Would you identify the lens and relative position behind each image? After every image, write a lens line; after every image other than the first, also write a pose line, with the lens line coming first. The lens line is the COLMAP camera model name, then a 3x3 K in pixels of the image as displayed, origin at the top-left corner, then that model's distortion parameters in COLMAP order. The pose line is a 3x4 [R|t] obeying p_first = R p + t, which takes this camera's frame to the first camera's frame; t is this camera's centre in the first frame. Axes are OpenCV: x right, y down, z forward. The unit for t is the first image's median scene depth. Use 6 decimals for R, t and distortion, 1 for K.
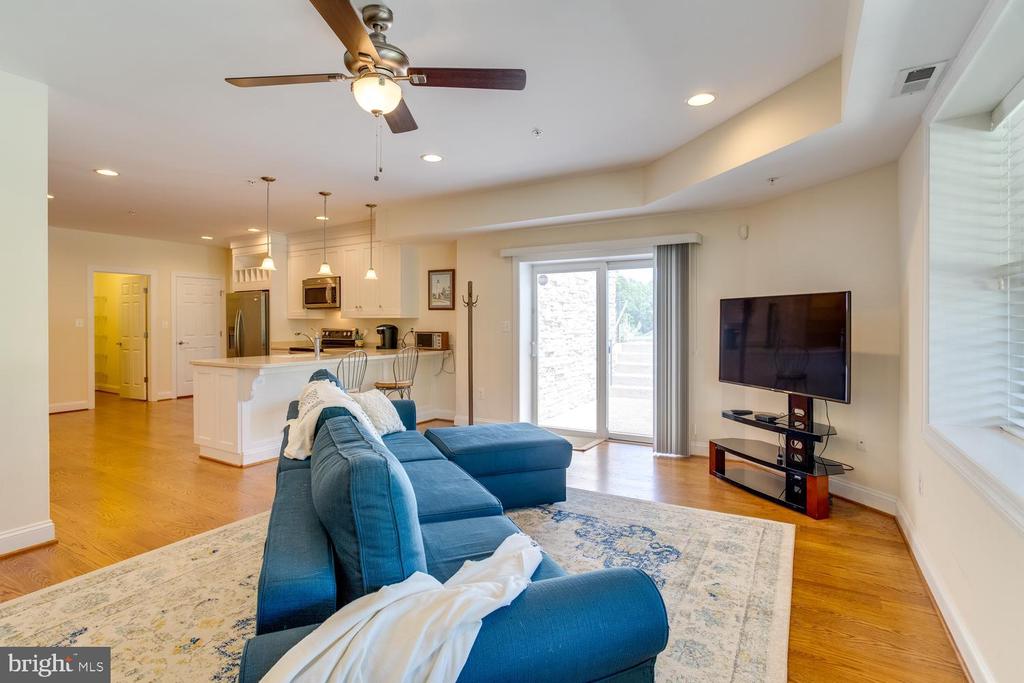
lens RADIAL K [[507.1, 0, 492.1], [0, 507.1, 317.7], [0, 0, 1]] dist [0.000570, 0.001116]
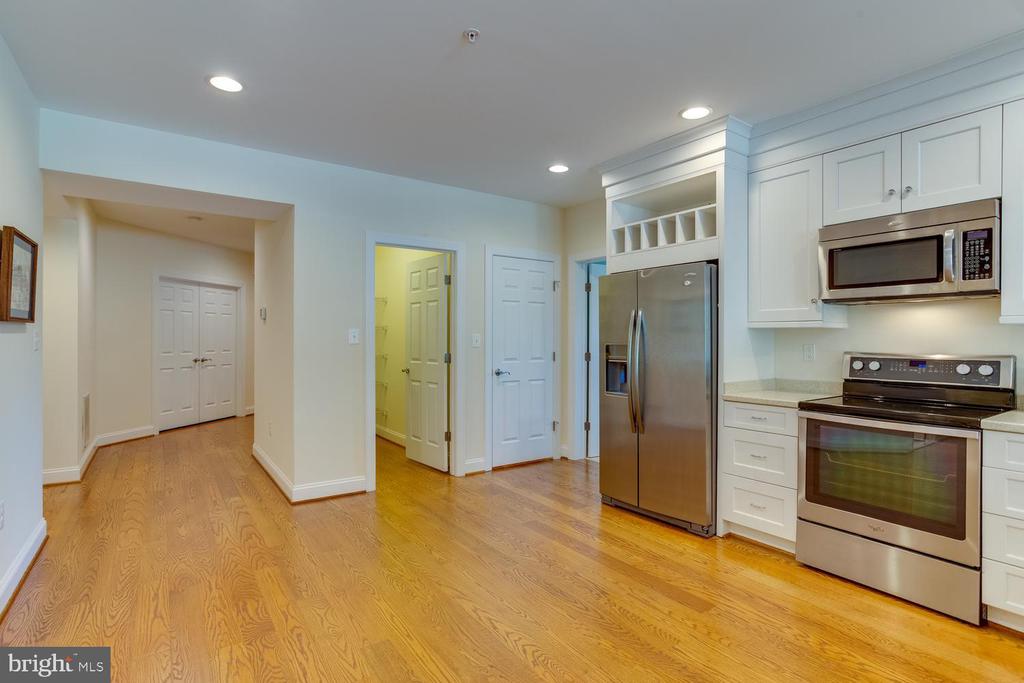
lens RADIAL K [[499.8, 0, 501.7], [0, 499.8, 334.2], [0, 0, 1]] dist [-0.025689, 0.001999]
pose [[0.924039, 0.004050, -0.382277, -0.427008], [-0.005274, 0.999984, -0.002154, 0.008839], [0.382262, 0.004006, 0.924045, 0.522973]]
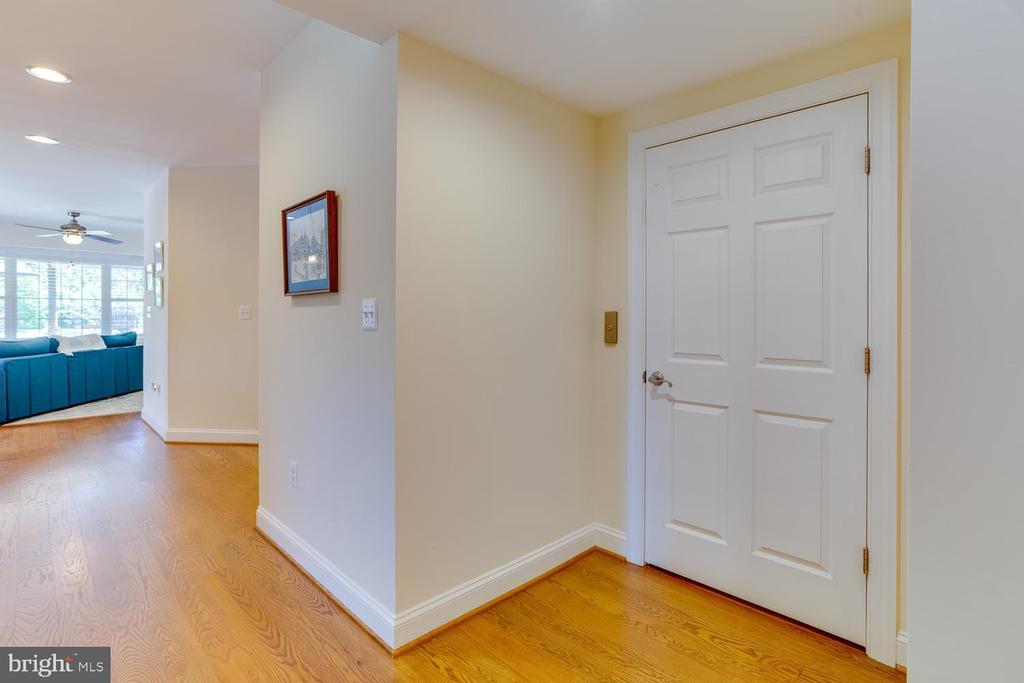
lens RADIAL K [[507.1, 0, 492.1], [0, 507.1, 317.7], [0, 0, 1]] dist [0.000570, 0.001116]
pose [[-0.967520, -0.001076, 0.252793, -0.991675], [-0.000002, 0.999991, 0.004248, 0.014341], [-0.252796, 0.004109, -0.967511, 0.943134]]
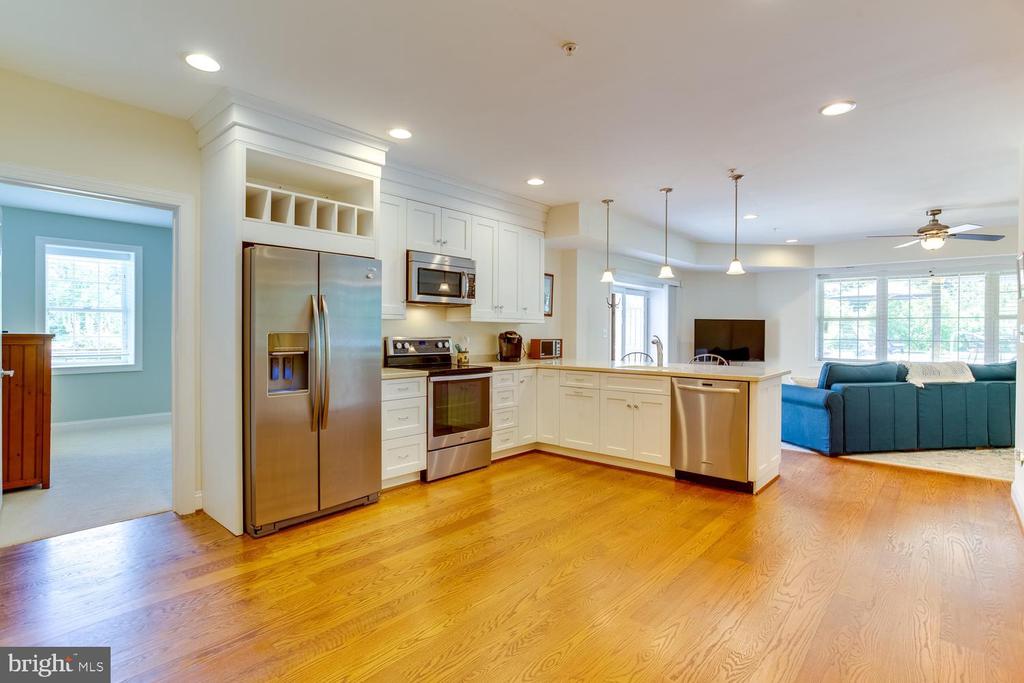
lens RADIAL K [[499.8, 0, 501.7], [0, 499.8, 334.2], [0, 0, 1]] dist [-0.025689, 0.001999]
pose [[0.165142, -0.001168, 0.986269, -0.848717], [-0.010419, 0.999941, 0.002929, 0.013993], [-0.986215, -0.010759, 0.165120, 0.761192]]
